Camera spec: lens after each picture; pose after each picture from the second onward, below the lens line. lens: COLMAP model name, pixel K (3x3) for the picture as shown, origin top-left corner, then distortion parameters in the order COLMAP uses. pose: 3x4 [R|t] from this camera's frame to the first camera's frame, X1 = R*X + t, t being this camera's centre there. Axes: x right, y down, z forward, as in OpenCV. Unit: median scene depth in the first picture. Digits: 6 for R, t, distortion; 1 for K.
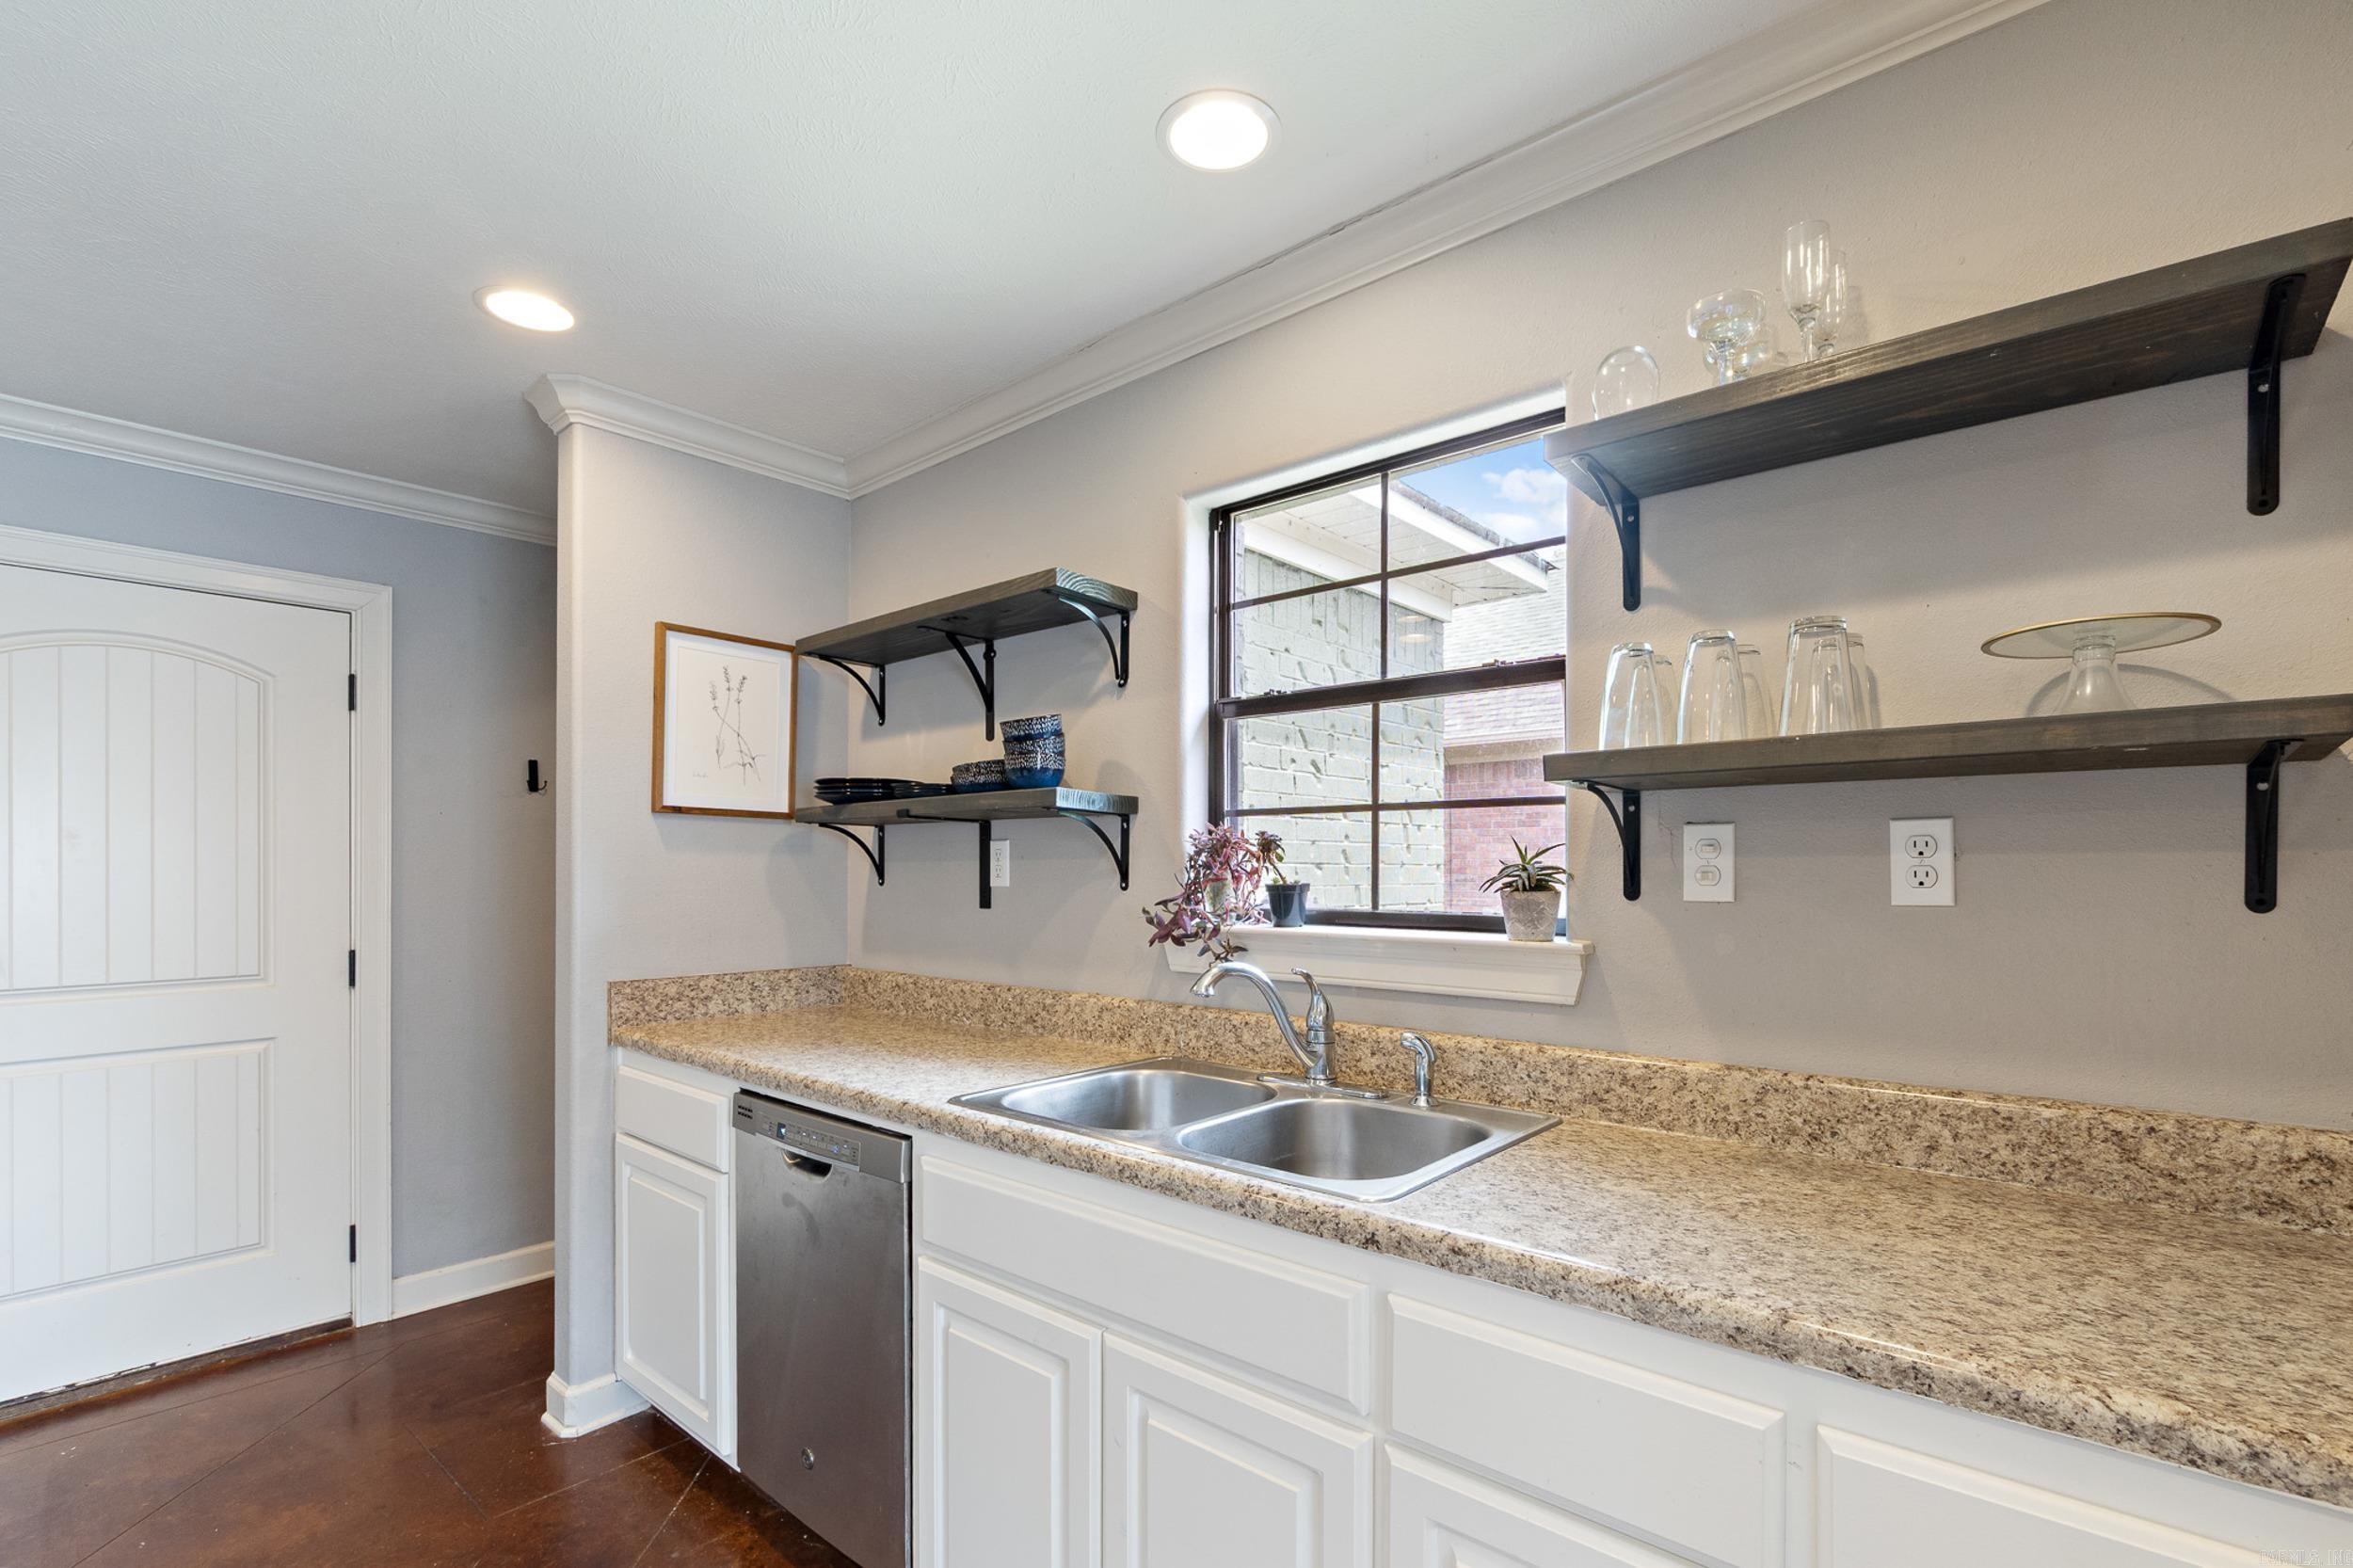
lens RADIAL K [[1053.4, 0, 1176.0], [0, 1053.4, 865.5], [0, 0, 1]] dist [-0.006315, 0.000160]
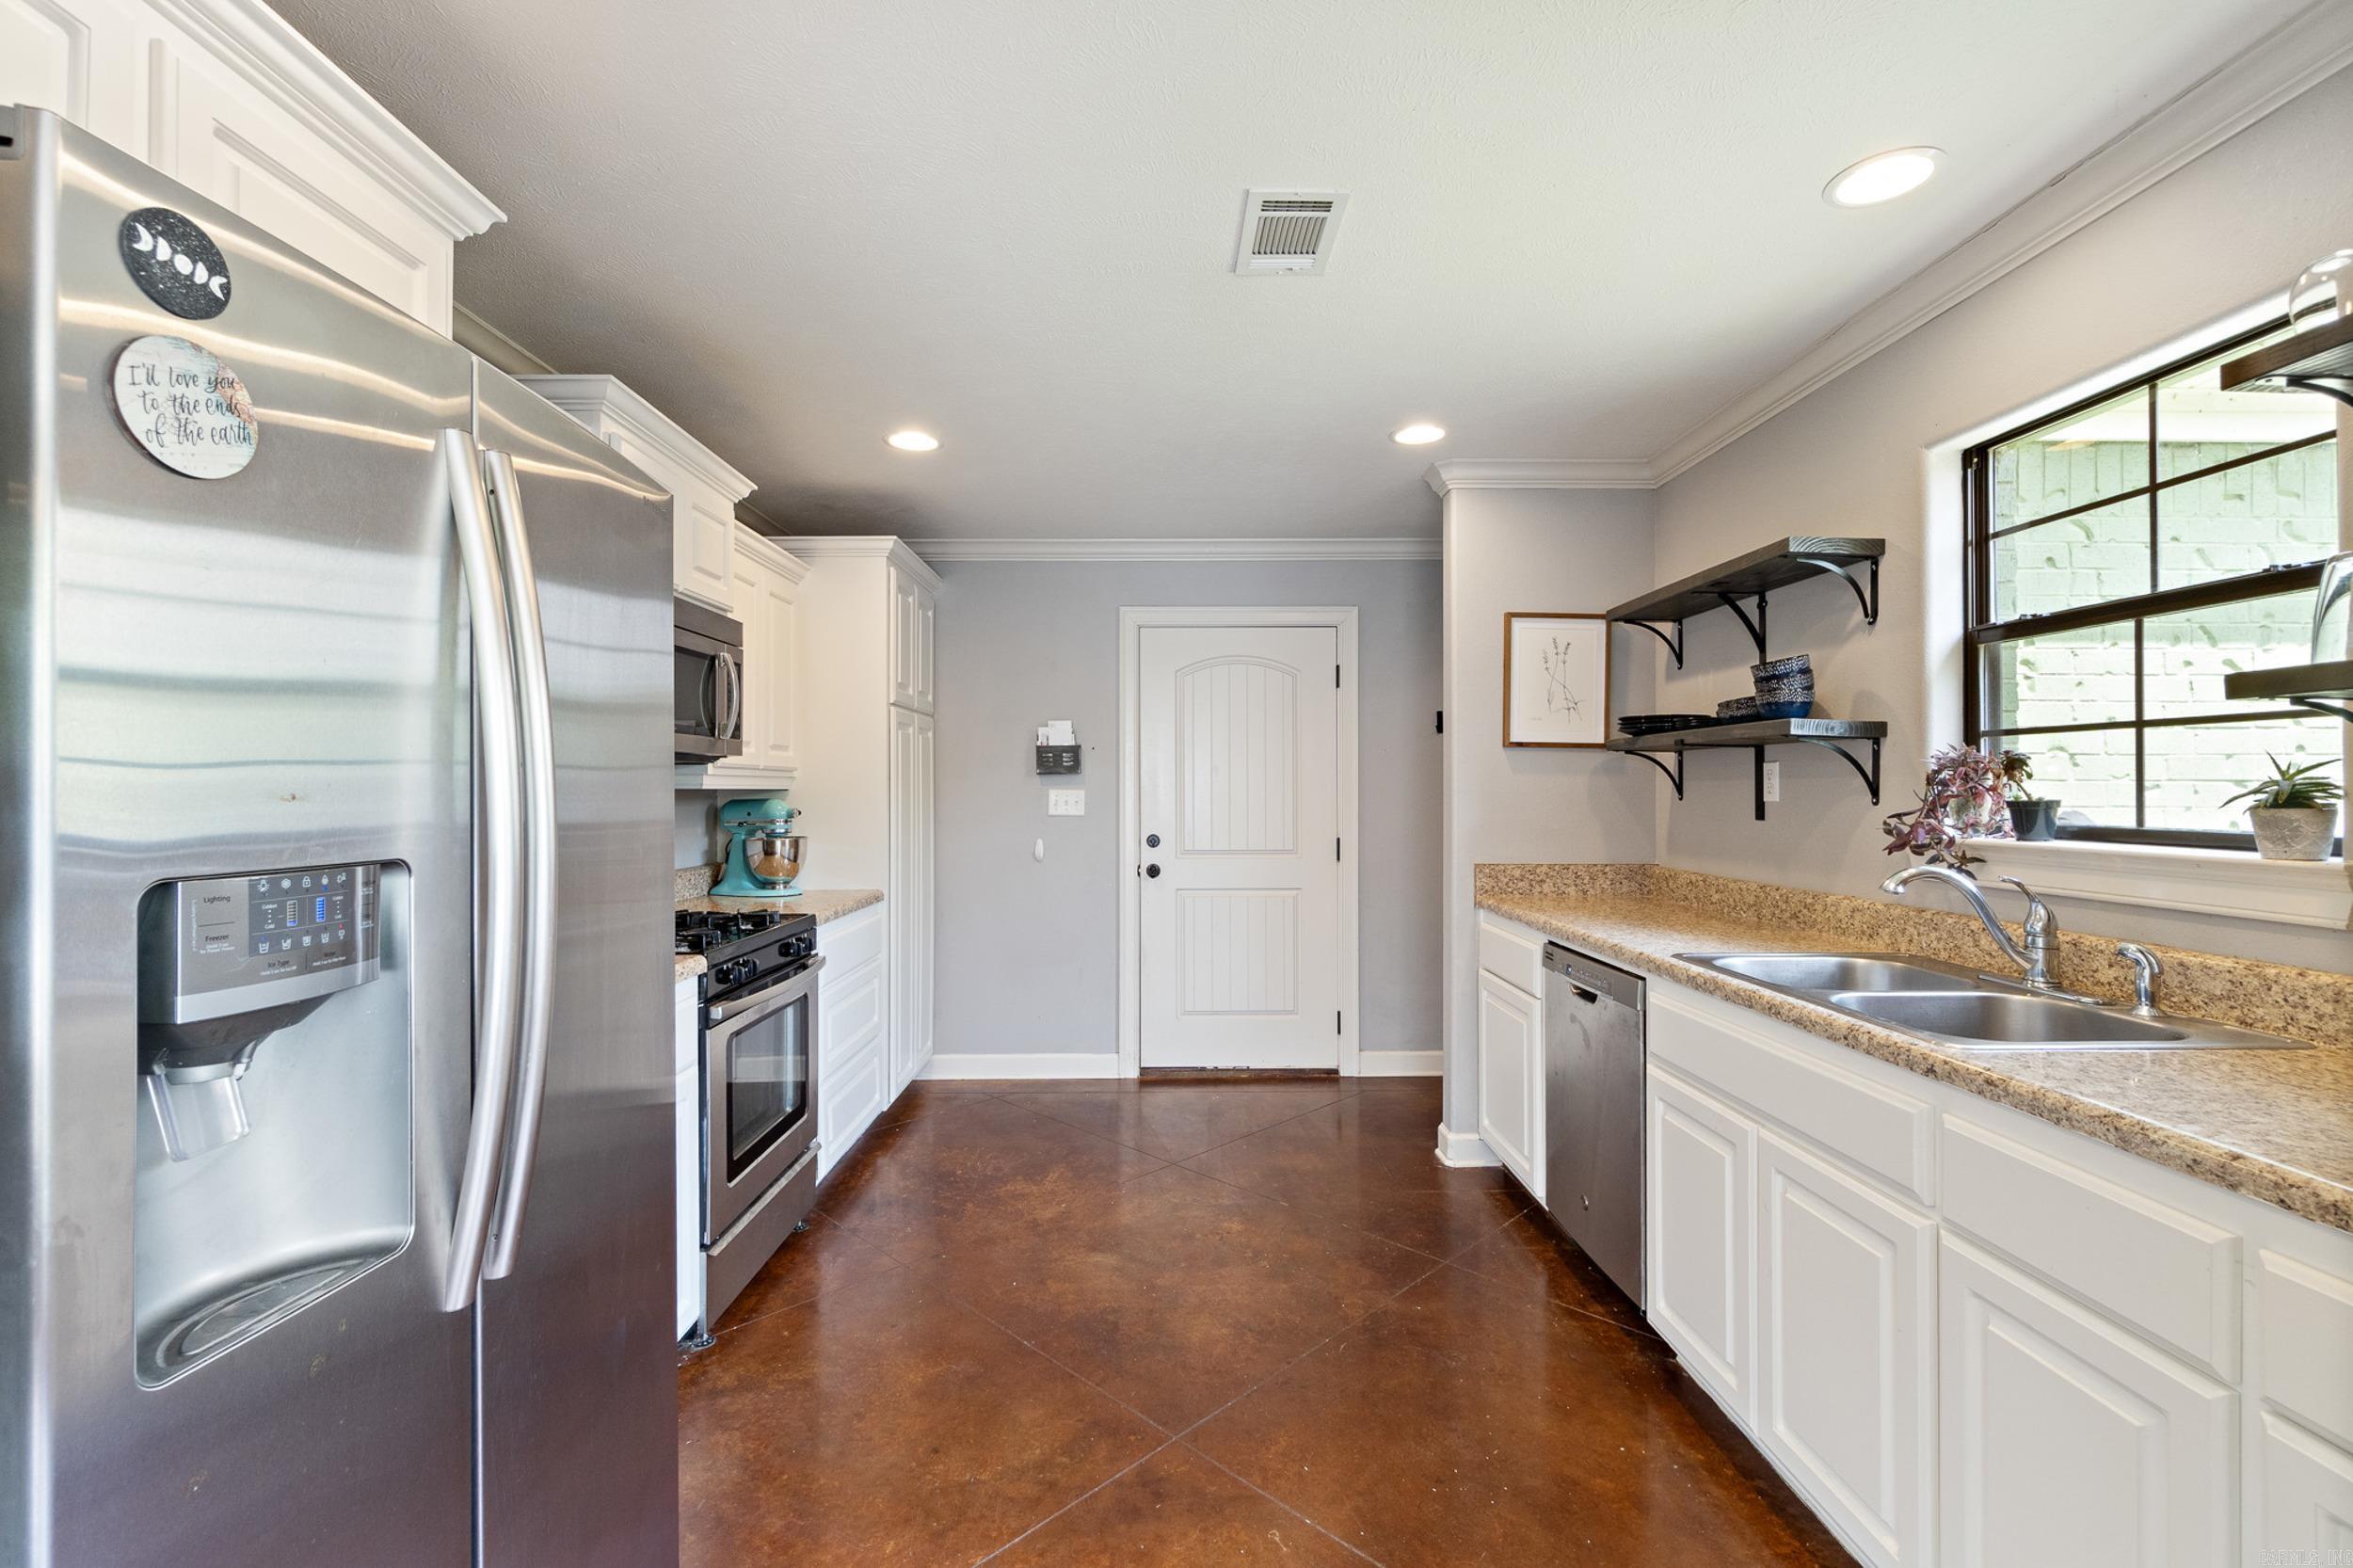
lens RADIAL K [[1027.3, 0, 1169.0], [0, 1027.3, 779.6], [0, 0, 1]] dist [0.000223, 0.000076]
pose [[0.662205, -0.005581, -0.749302, 0.279415], [0.000874, 0.999977, -0.006675, 0.003038], [0.749322, 0.003765, 0.662195, -0.295903]]
